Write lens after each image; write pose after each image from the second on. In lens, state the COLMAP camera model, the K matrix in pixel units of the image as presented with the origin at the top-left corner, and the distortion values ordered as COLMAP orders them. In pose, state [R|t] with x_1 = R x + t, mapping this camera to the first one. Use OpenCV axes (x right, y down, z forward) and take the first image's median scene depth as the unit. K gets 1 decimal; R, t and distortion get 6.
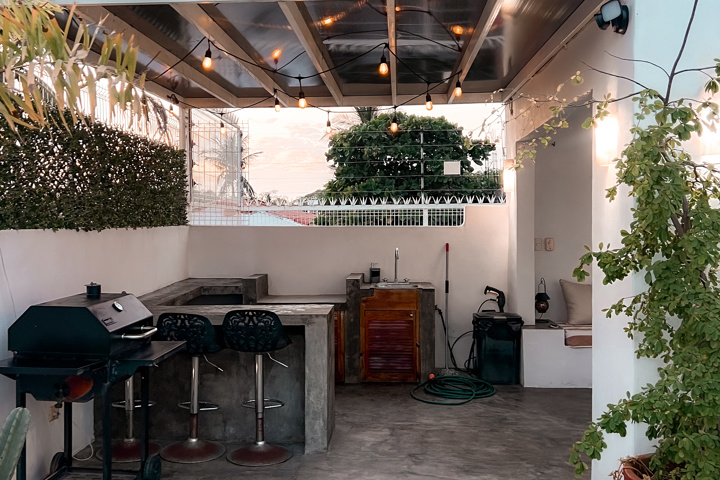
lens RADIAL K [[753.8, 0, 356.0], [0, 753.8, 244.2], [0, 0, 1]] dist [0.162009, 0.000000]
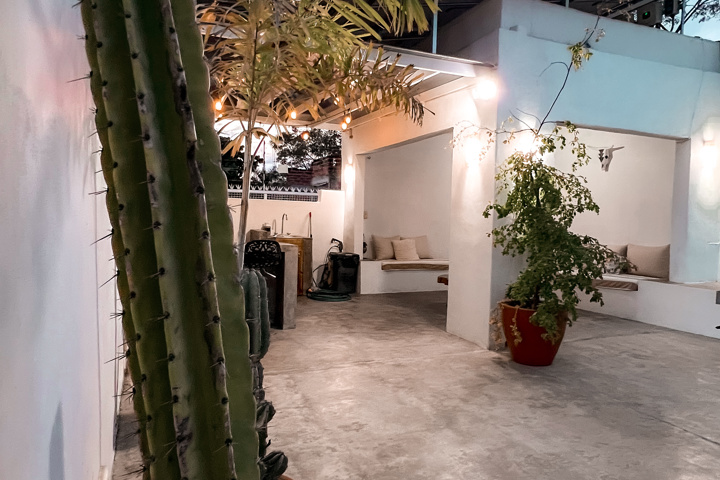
lens RADIAL K [[504.6, 0, 360.2], [0, 504.6, 239.6], [0, 0, 1]] dist [0.004869, 0.002444]
pose [[0.892243, 0.013071, 0.451365, -0.278427], [-0.021135, 0.999694, 0.012828, 0.042282], [-0.451060, -0.020985, 0.892247, -0.031128]]
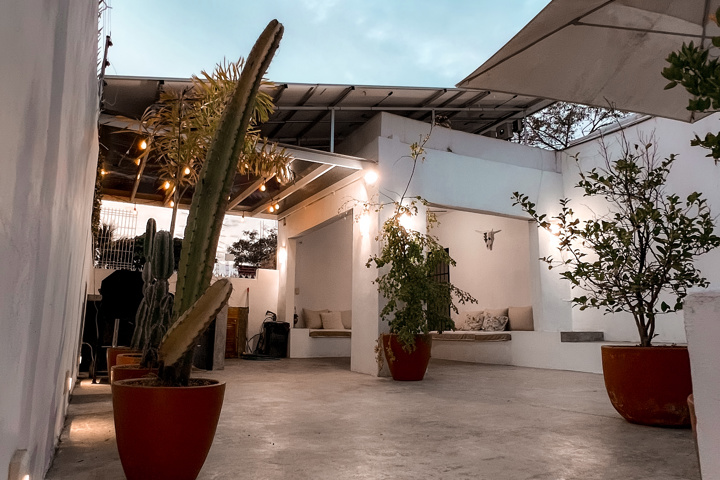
lens RADIAL K [[504.6, 0, 363.3], [0, 504.6, 238.3], [0, 0, 1]] dist [0.004869, 0.002444]
pose [[0.853973, 0.110849, 0.508372, -0.292366], [-0.001916, 0.977707, -0.209967, 0.143905], [-0.520313, 0.178332, 0.835148, -0.235303]]
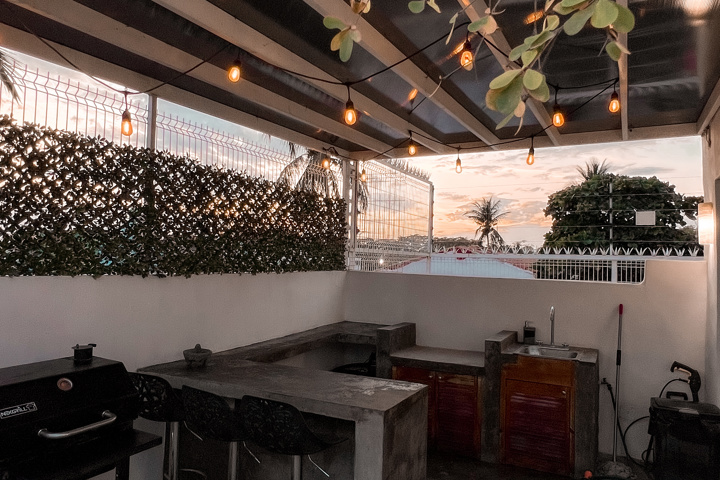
lens RADIAL K [[524.0, 0, 357.4], [0, 524.0, 240.4], [0, 0, 1]] dist [-0.000109, -0.016207]
pose [[0.911780, 0.014465, -0.410424, 0.091704], [-0.043274, 0.997200, -0.060991, -0.023300], [0.408393, 0.073371, 0.909853, 0.354061]]
